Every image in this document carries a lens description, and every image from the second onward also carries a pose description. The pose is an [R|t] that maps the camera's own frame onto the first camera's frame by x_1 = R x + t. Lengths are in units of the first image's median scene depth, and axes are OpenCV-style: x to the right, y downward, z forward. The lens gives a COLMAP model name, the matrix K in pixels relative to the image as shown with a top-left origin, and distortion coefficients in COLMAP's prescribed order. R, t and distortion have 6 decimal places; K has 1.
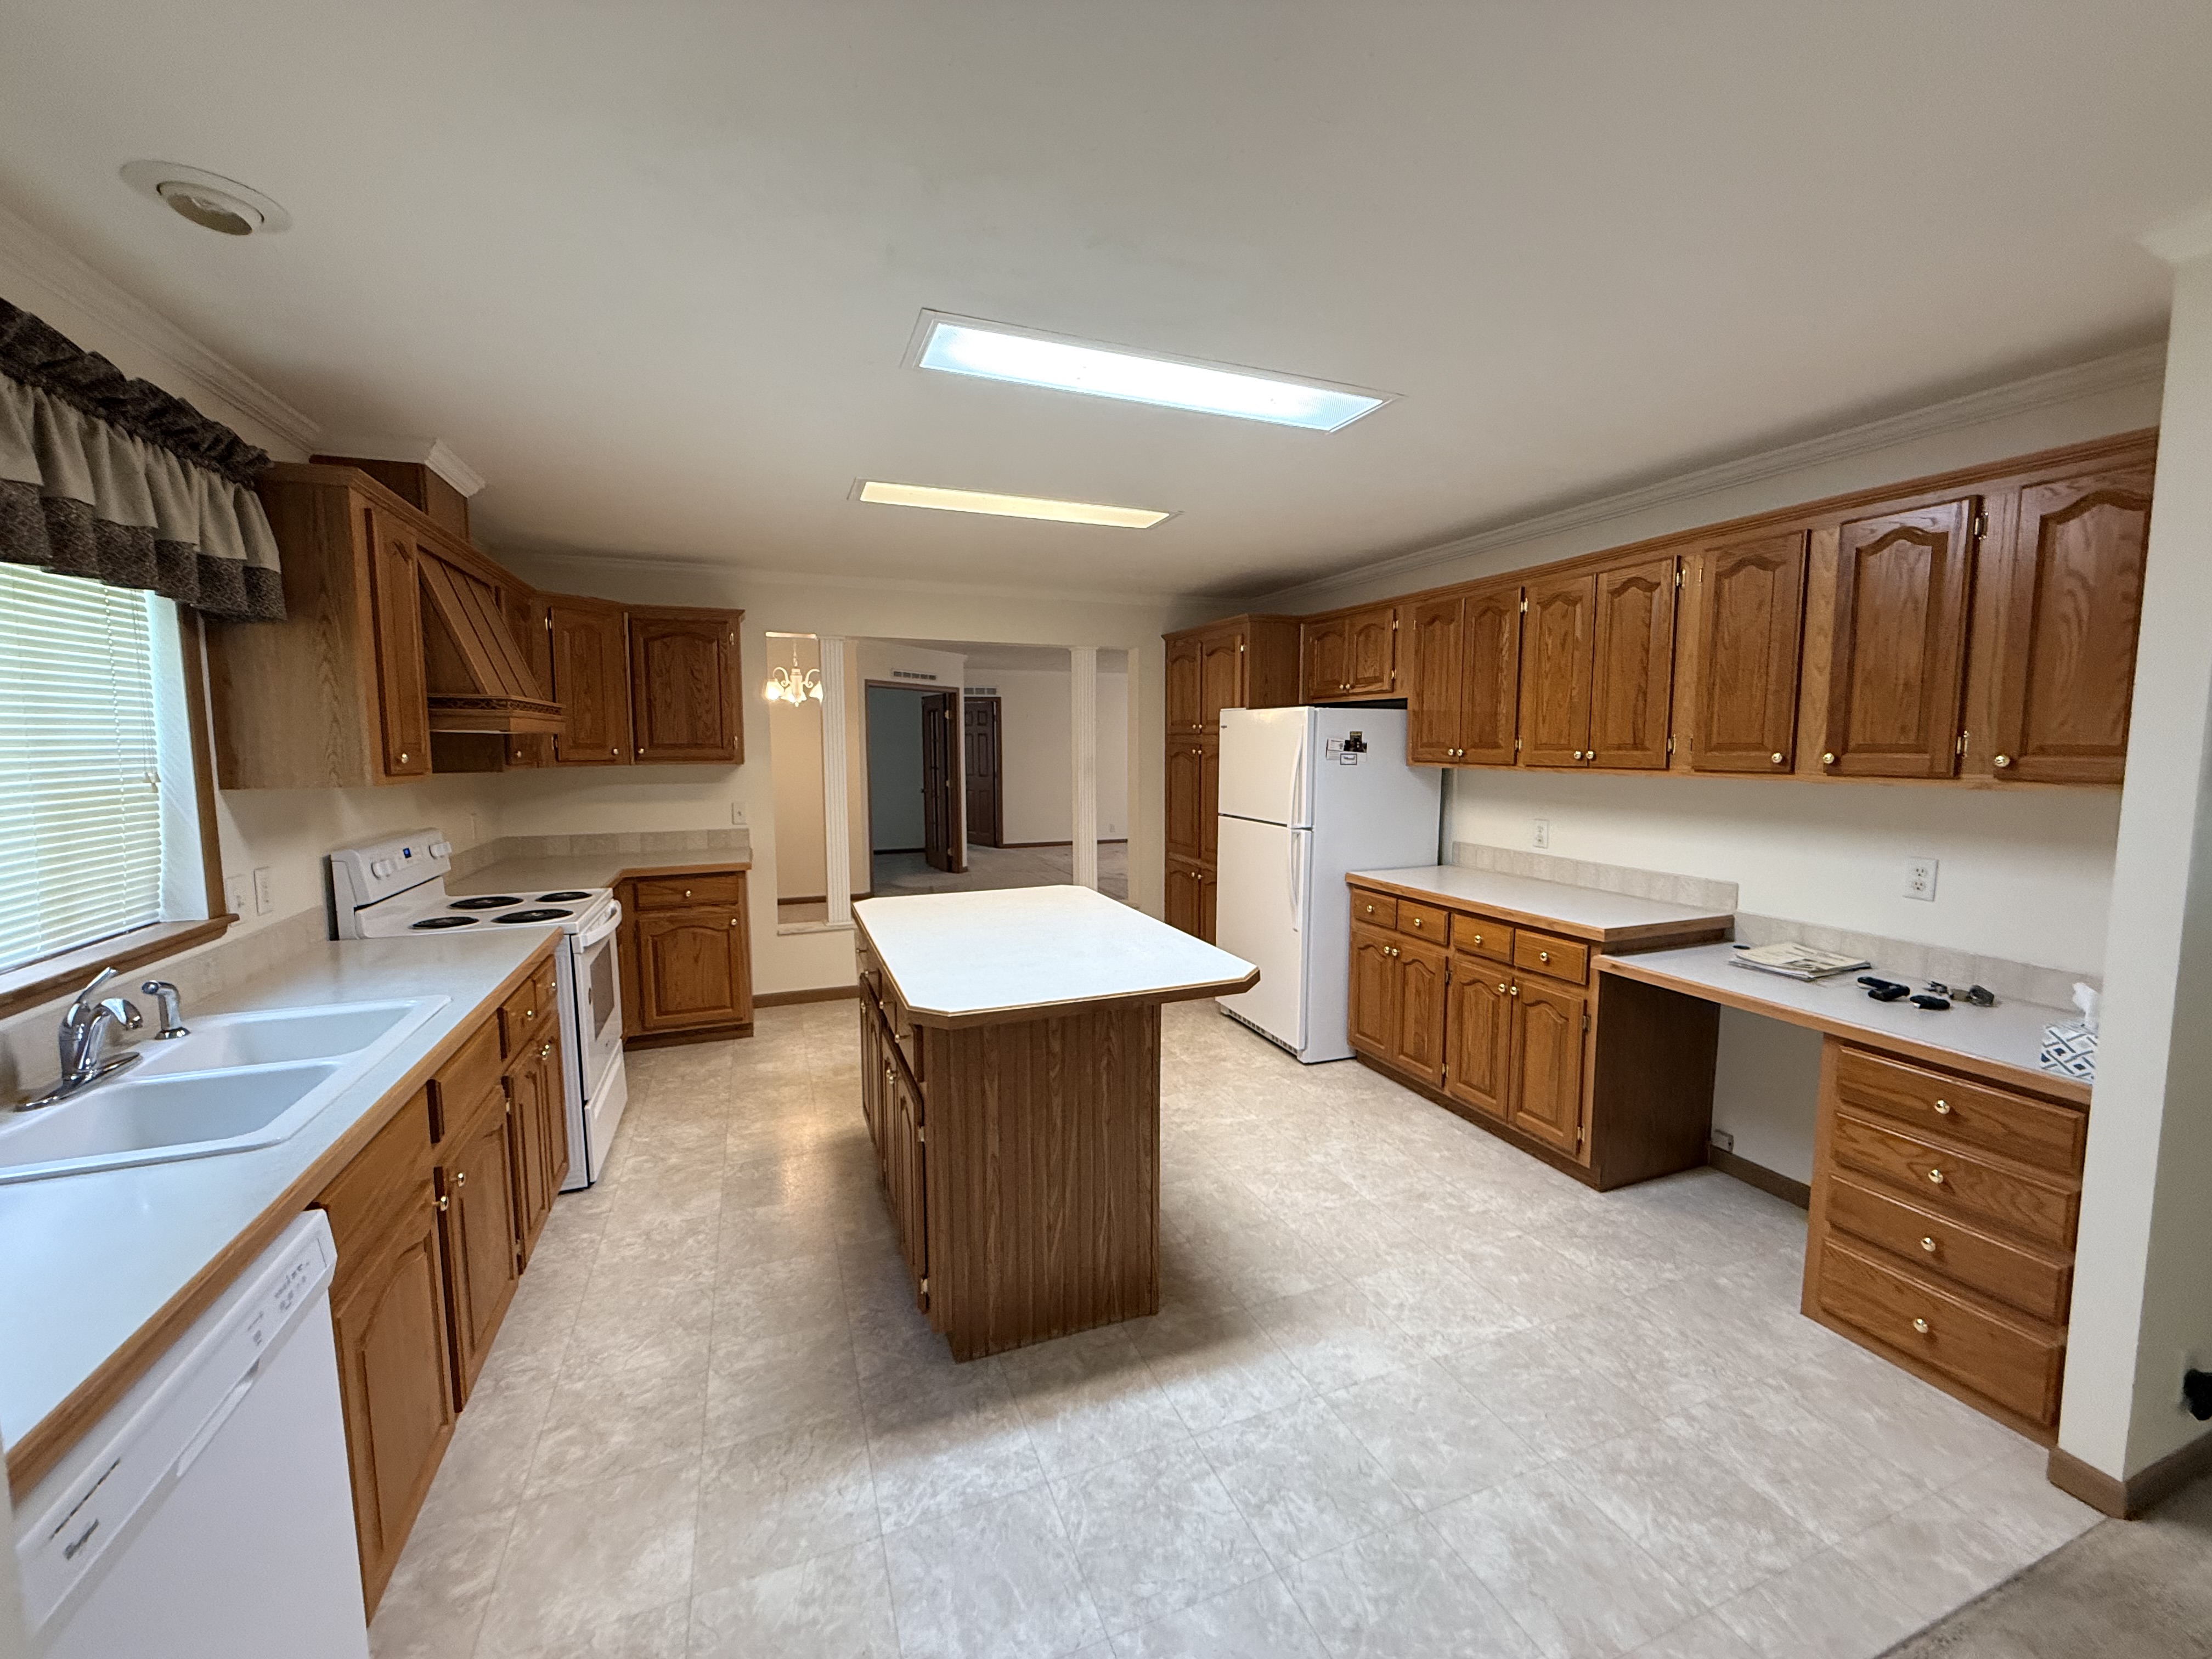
lens RADIAL K [[896.9, 0, 1106.0], [0, 896.9, 829.5], [0, 0, 1]] dist [0.001081, 0.000715]
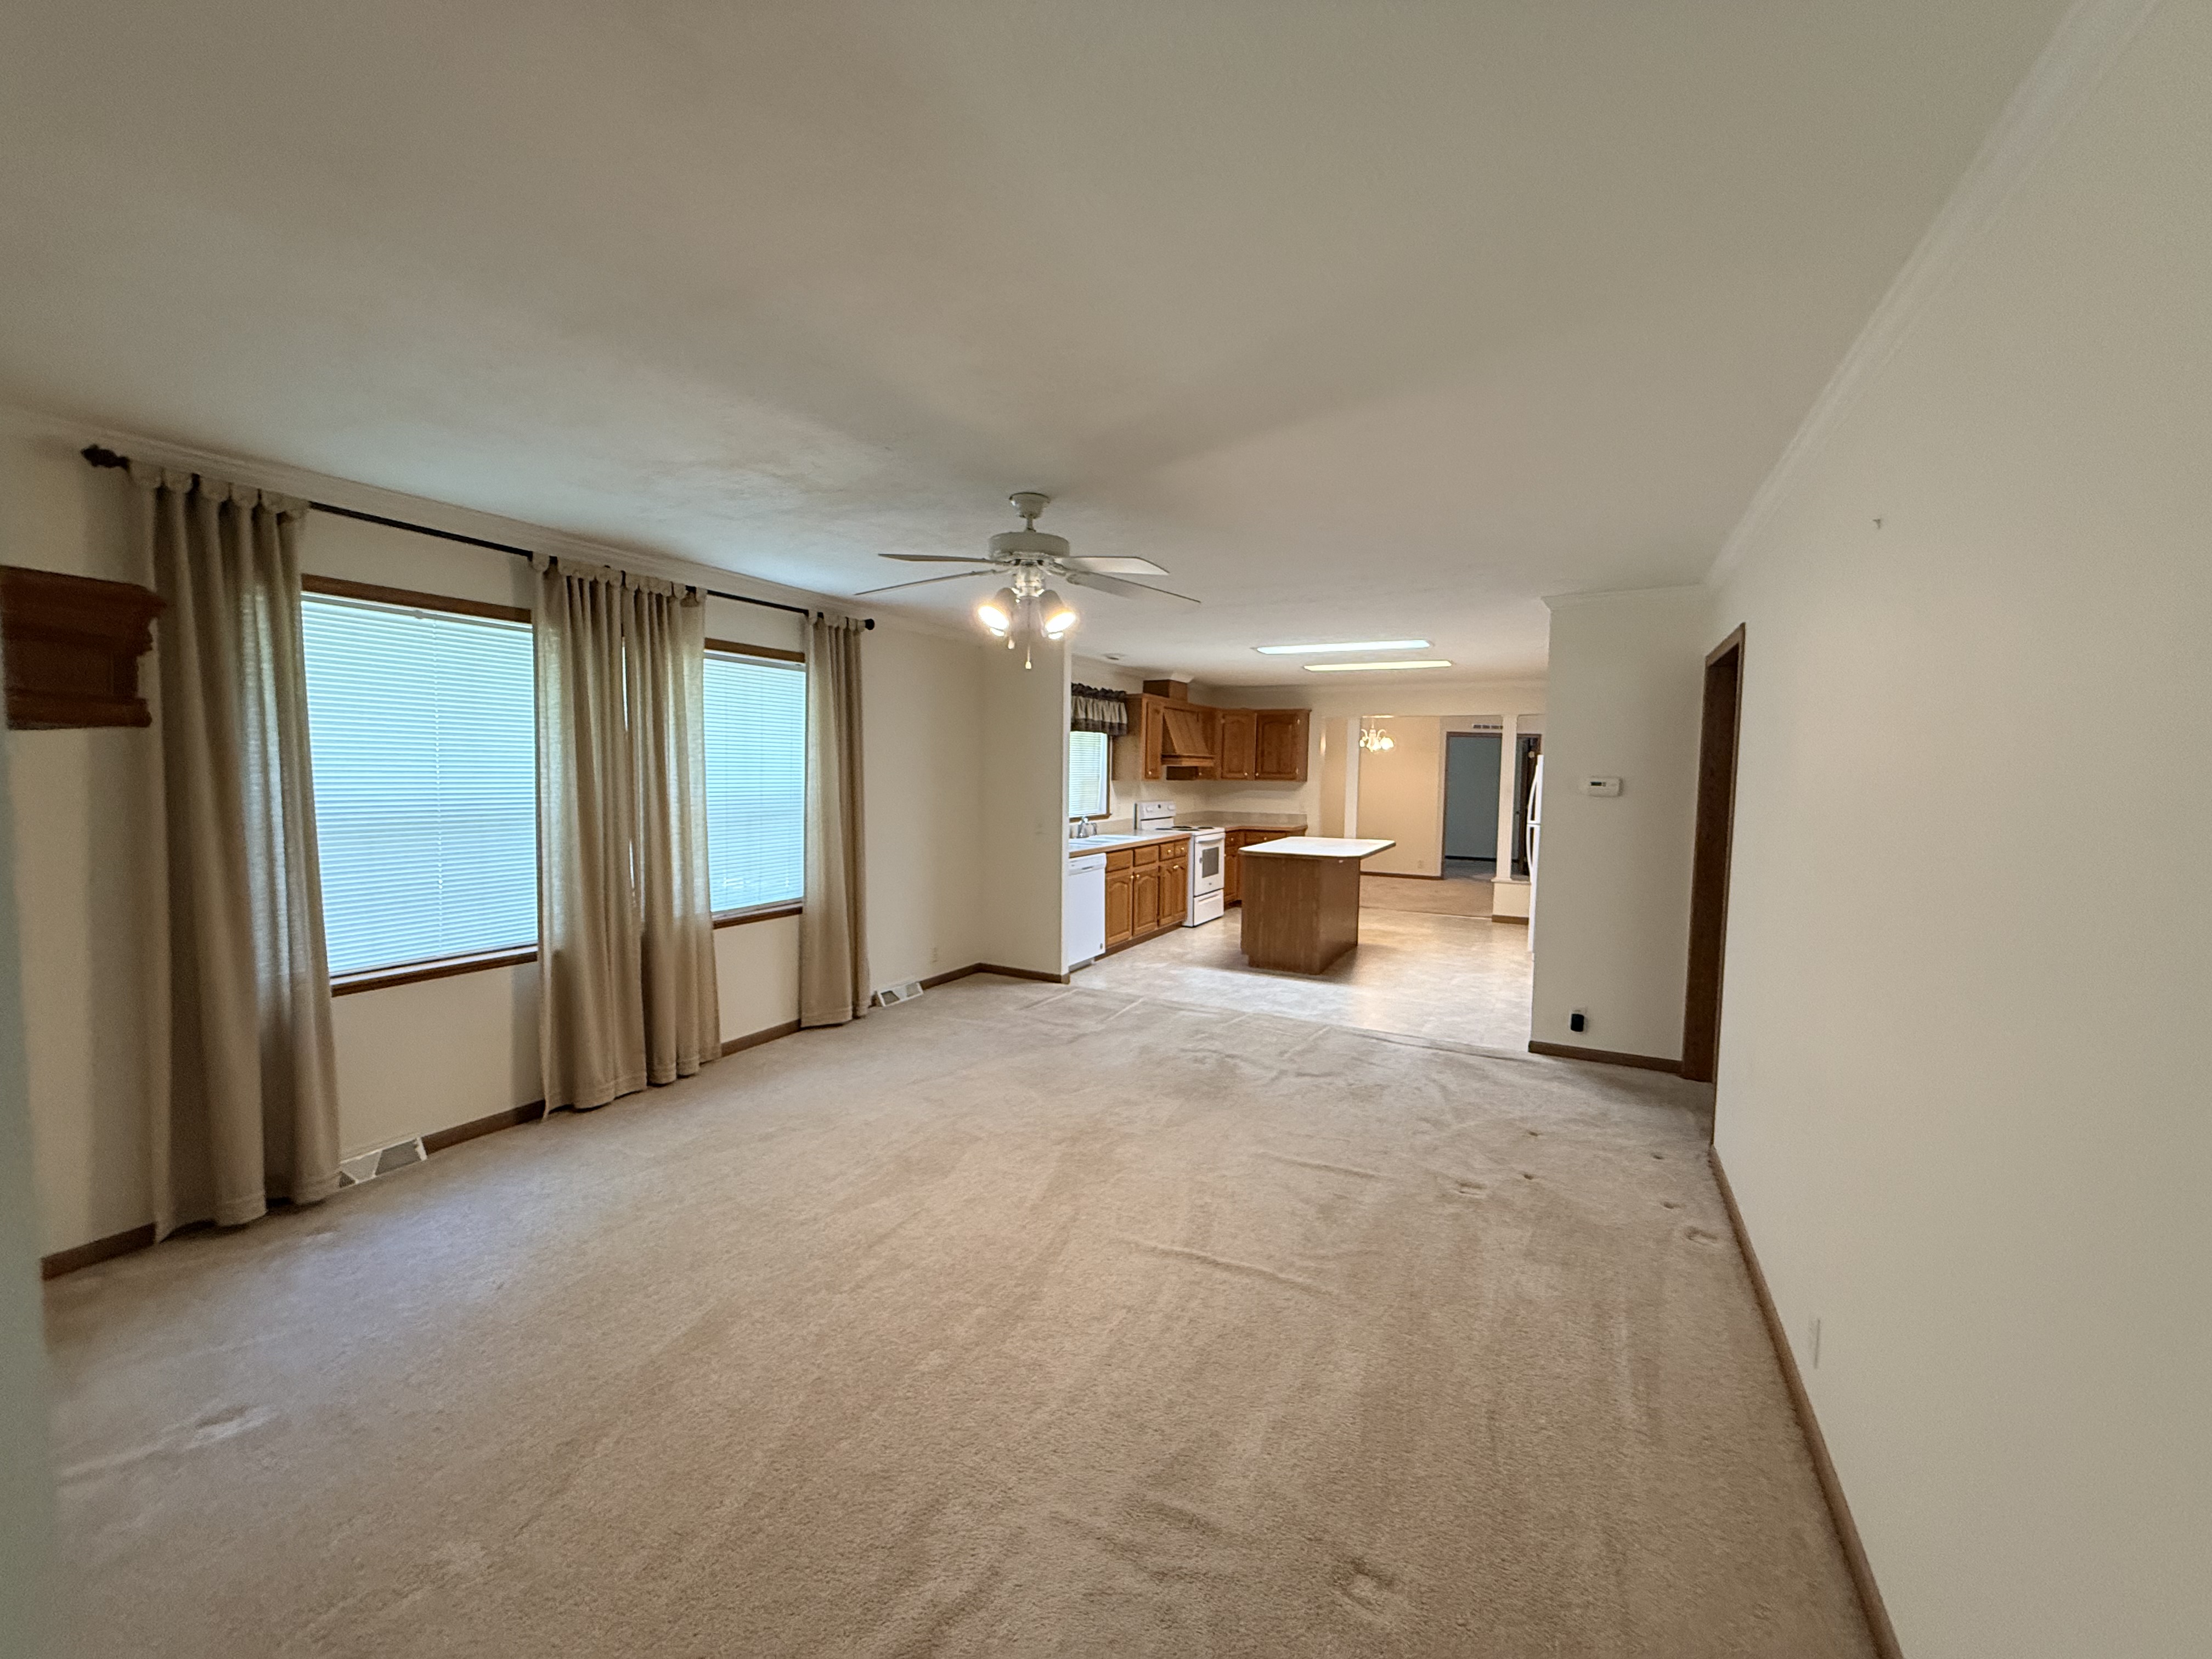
lens RADIAL K [[896.9, 0, 1106.0], [0, 896.9, 829.5], [0, 0, 1]] dist [0.001081, 0.000715]
pose [[0.657398, 0.063106, -0.750896, 1.733357], [-0.089638, 0.995961, 0.005225, 0.133305], [0.748193, 0.063874, 0.660400, -1.404243]]
